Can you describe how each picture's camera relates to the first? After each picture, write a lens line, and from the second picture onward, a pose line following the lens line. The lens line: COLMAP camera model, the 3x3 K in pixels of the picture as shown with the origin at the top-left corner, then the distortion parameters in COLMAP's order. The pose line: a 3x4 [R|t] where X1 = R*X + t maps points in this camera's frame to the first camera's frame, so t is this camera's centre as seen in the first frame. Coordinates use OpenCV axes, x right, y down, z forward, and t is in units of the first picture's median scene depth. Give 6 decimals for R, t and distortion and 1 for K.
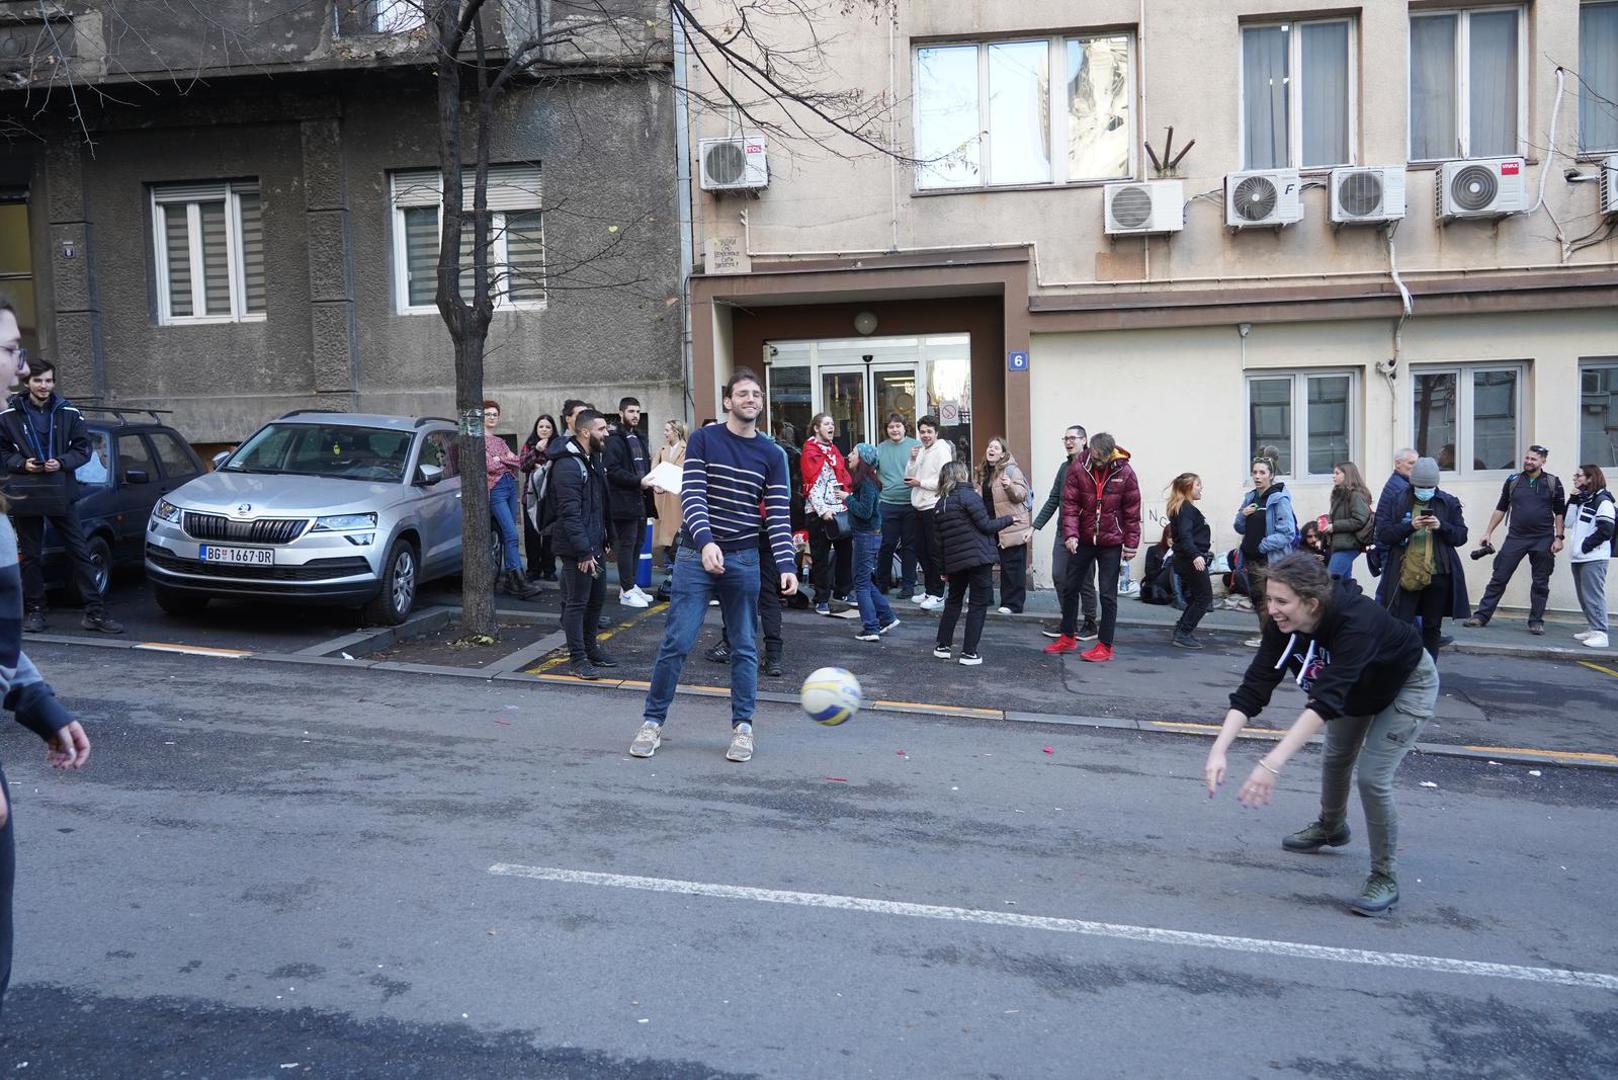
lens RADIAL K [[1341.8, 0, 809.0], [0, 1341.8, 540.0], [0, 0, 1]] dist [0.028801, -0.014608]
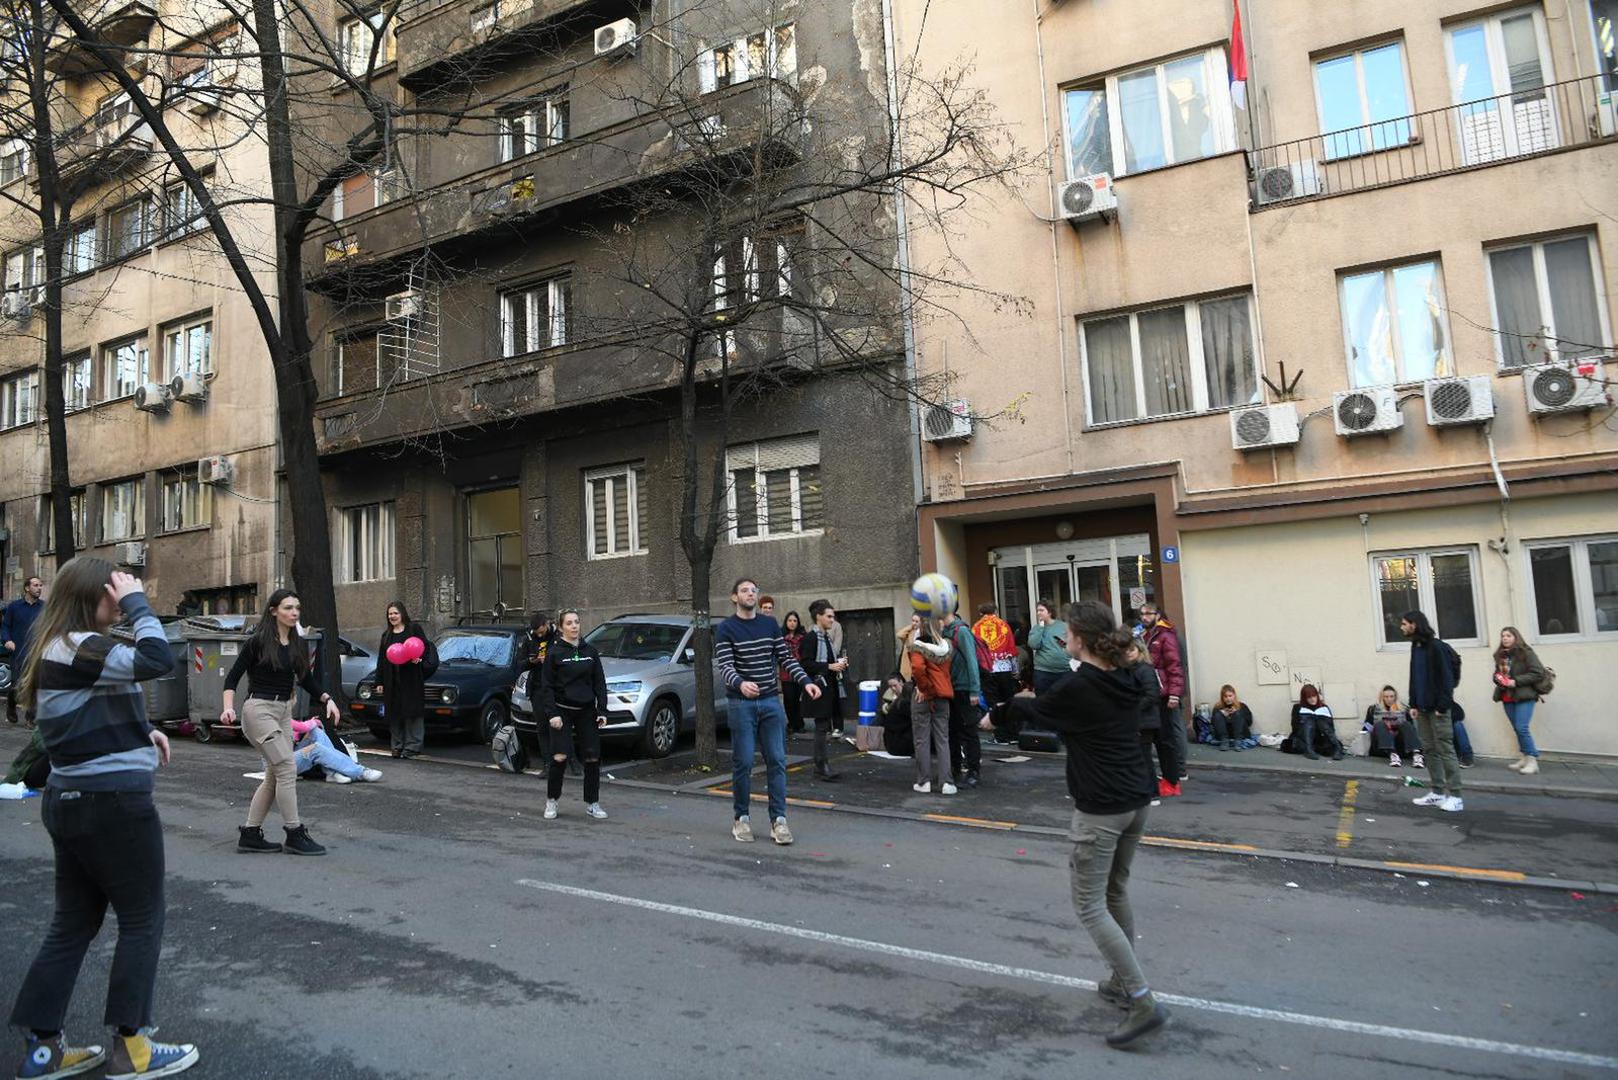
lens RADIAL K [[1137.6, 0, 809.0], [0, 1137.6, 540.0], [0, 0, 1]] dist [-0.053614, 0.004008]
pose [[0.933629, -0.056257, -0.353796, 0.215018], [0.001277, 0.988109, -0.153747, 0.013220], [0.358239, 0.143090, 0.922600, -0.081894]]
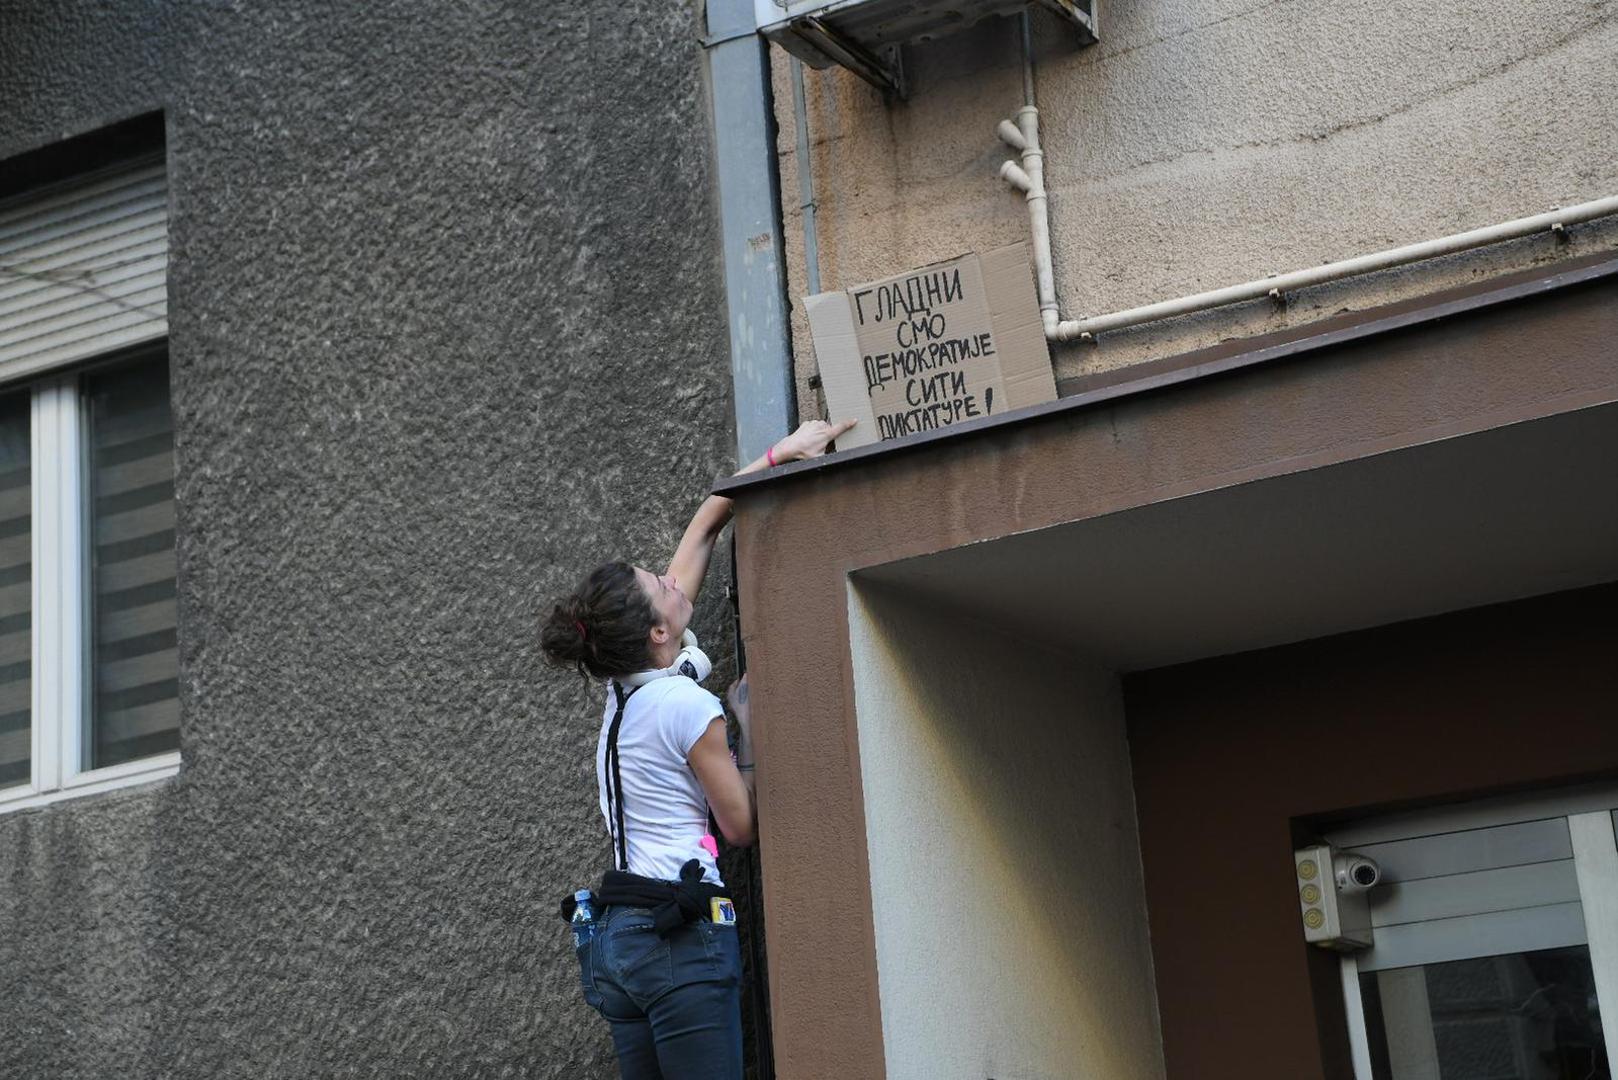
lens RADIAL K [[3175.6, 0, 809.0], [0, 3175.6, 540.0], [0, 0, 1]] dist [0.313144, 0.048344]
pose [[0.912388, -0.145953, -0.382420, 0.088680], [0.018926, 0.948312, -0.316775, -0.052838], [0.408888, 0.281784, 0.867991, 0.646227]]
